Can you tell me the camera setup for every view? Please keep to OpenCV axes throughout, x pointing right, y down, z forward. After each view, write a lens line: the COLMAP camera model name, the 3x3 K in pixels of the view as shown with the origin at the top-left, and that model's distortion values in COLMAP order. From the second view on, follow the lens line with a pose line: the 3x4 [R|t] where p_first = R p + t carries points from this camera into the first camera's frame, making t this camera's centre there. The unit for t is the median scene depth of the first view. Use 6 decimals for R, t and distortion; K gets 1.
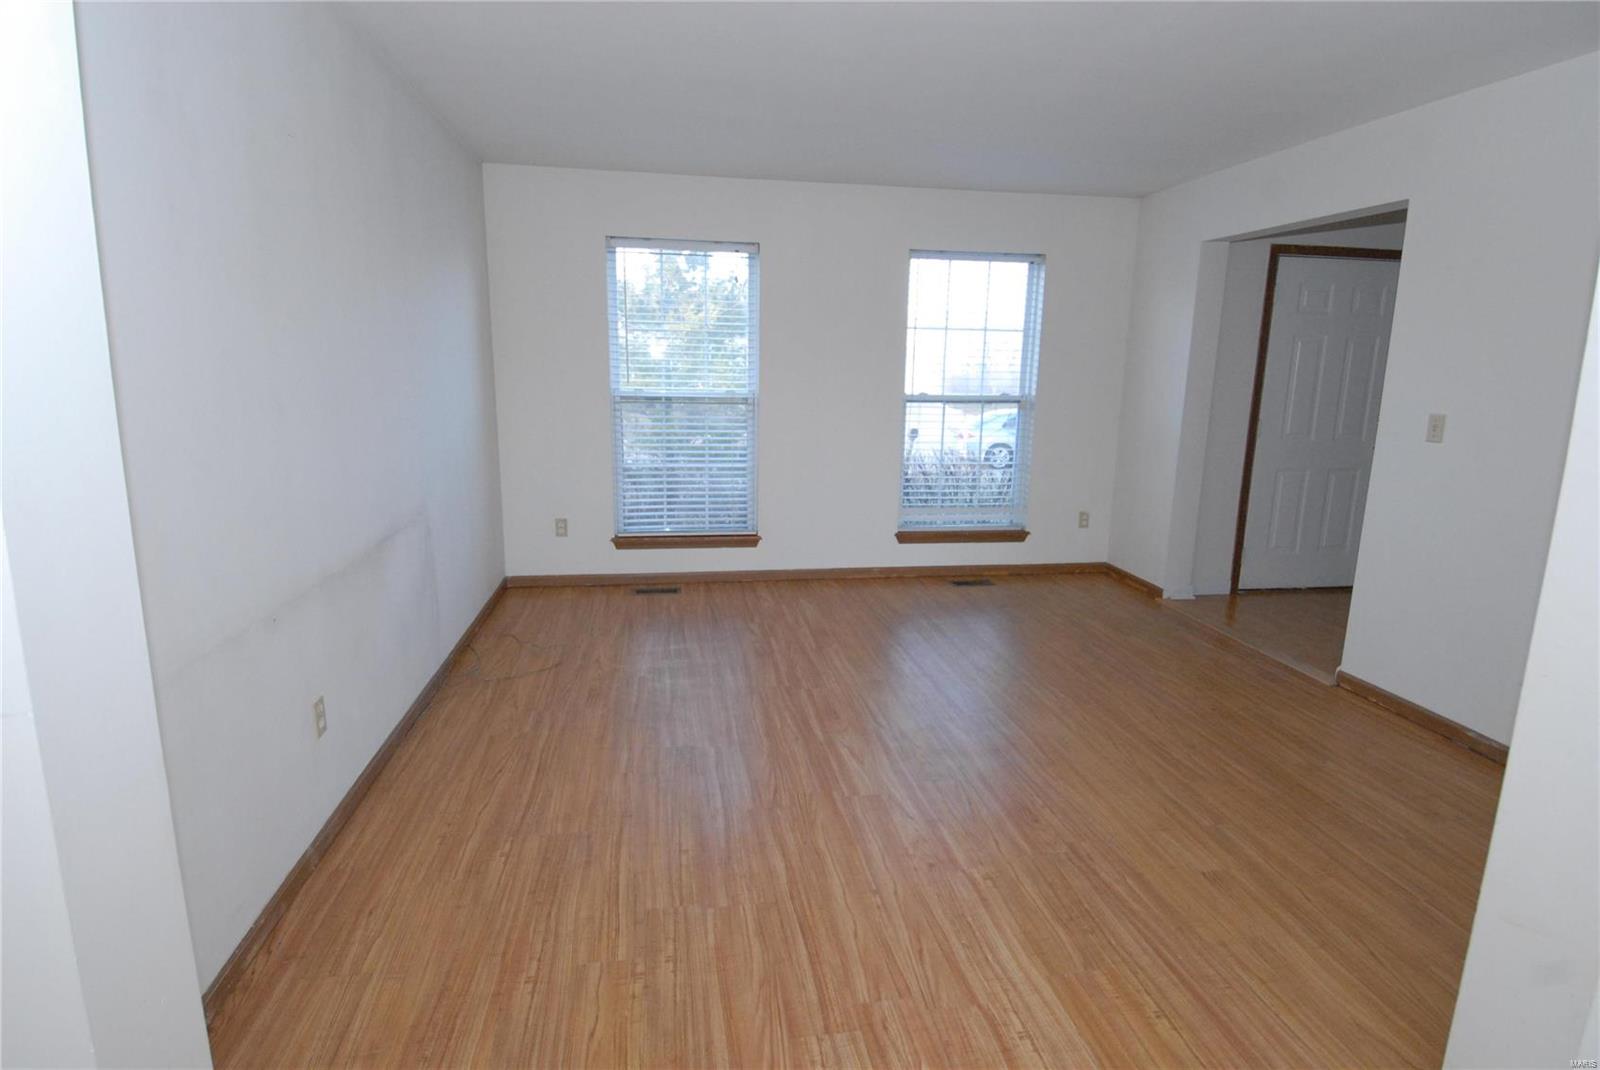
lens RADIAL K [[828.3, 0, 797.8], [0, 828.3, 539.8], [0, 0, 1]] dist [0.014456, -0.032934]
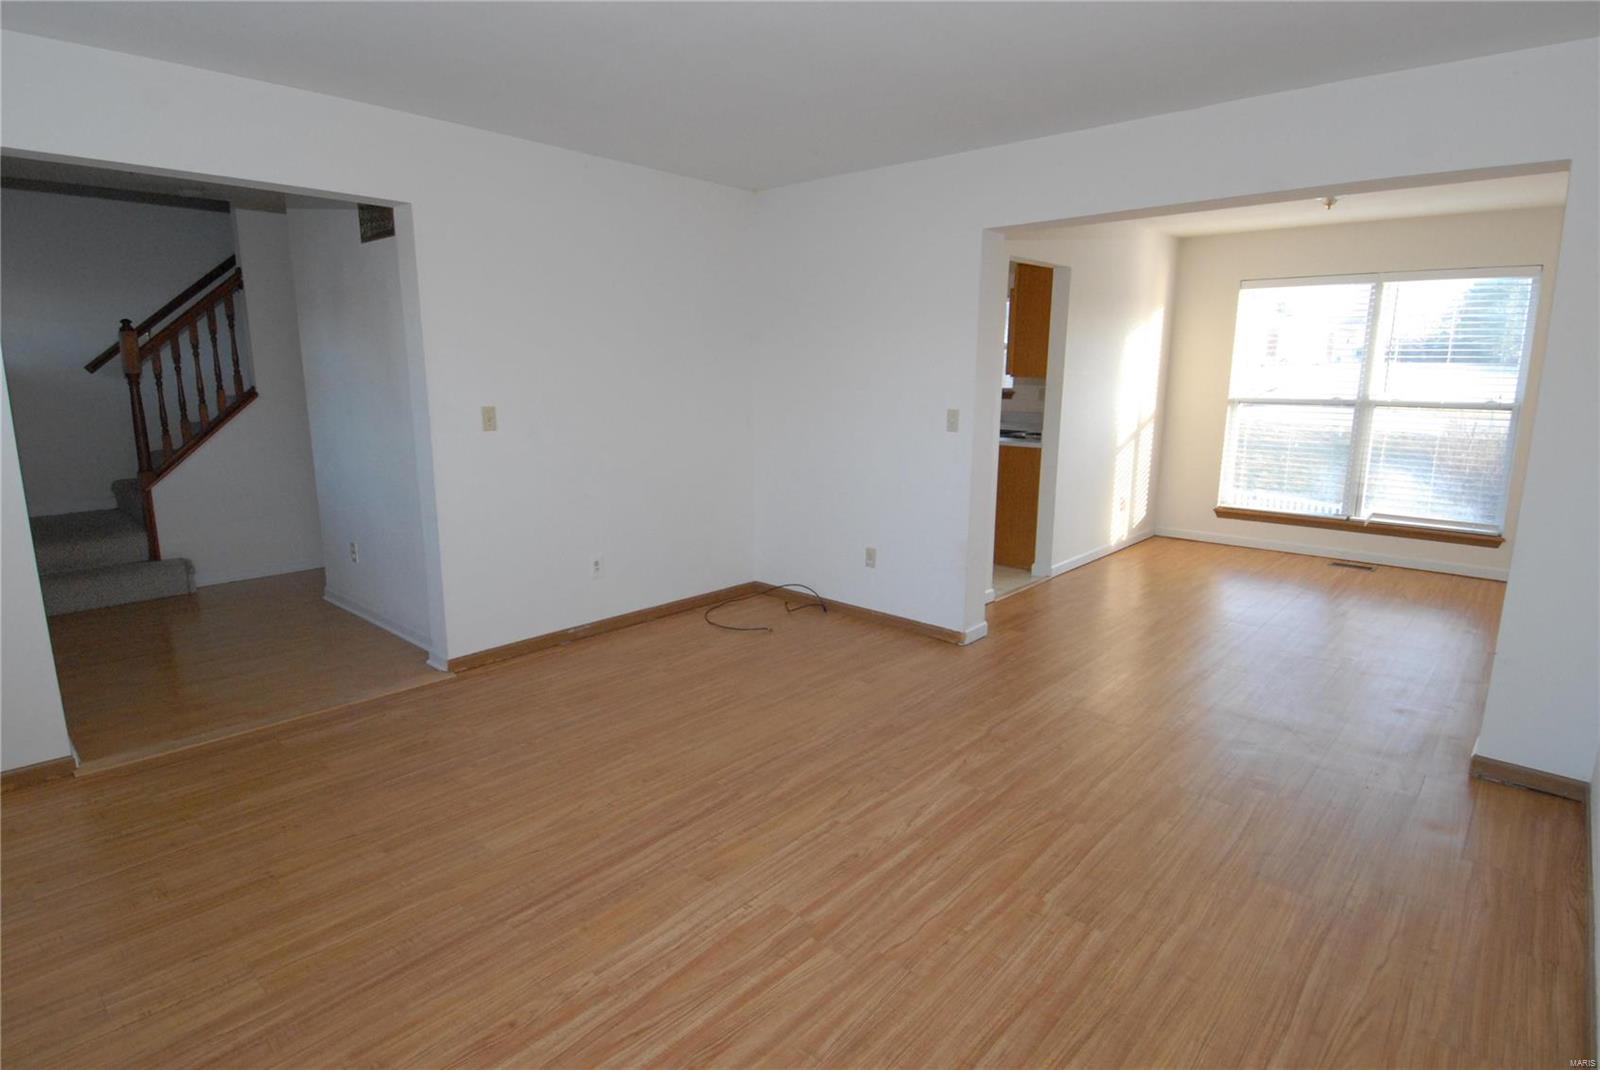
lens RADIAL K [[828.3, 0, 804.0], [0, 828.3, 516.8], [0, 0, 1]] dist [0.014456, -0.032934]
pose [[-0.627021, -0.157473, 0.762920, -0.481765], [0.146379, 0.938093, 0.313935, -0.336607], [-0.765126, 0.308519, -0.565153, 1.483859]]
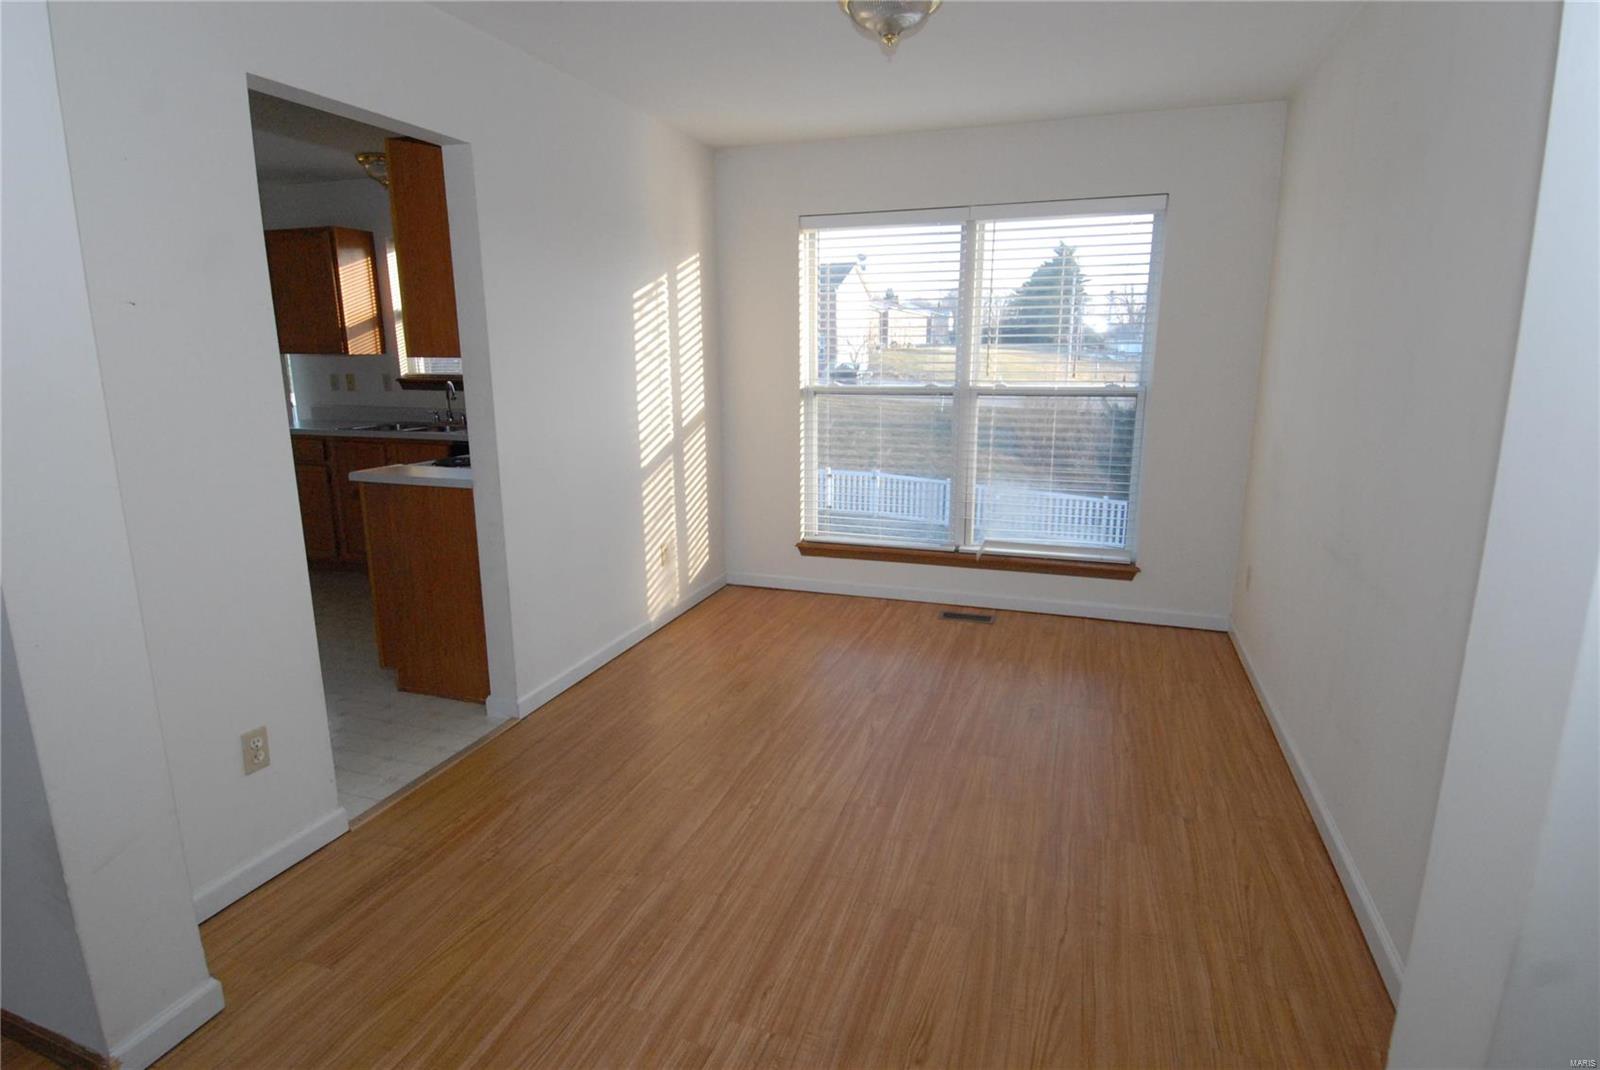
lens RADIAL K [[828.3, 0, 815.2], [0, 828.3, 527.4], [0, 0, 1]] dist [0.014456, -0.032934]
pose [[-0.892745, -0.104762, 0.438214, -0.185814], [0.082556, 0.918094, 0.387671, -0.132275], [-0.442935, 0.382268, -0.810975, 0.606297]]
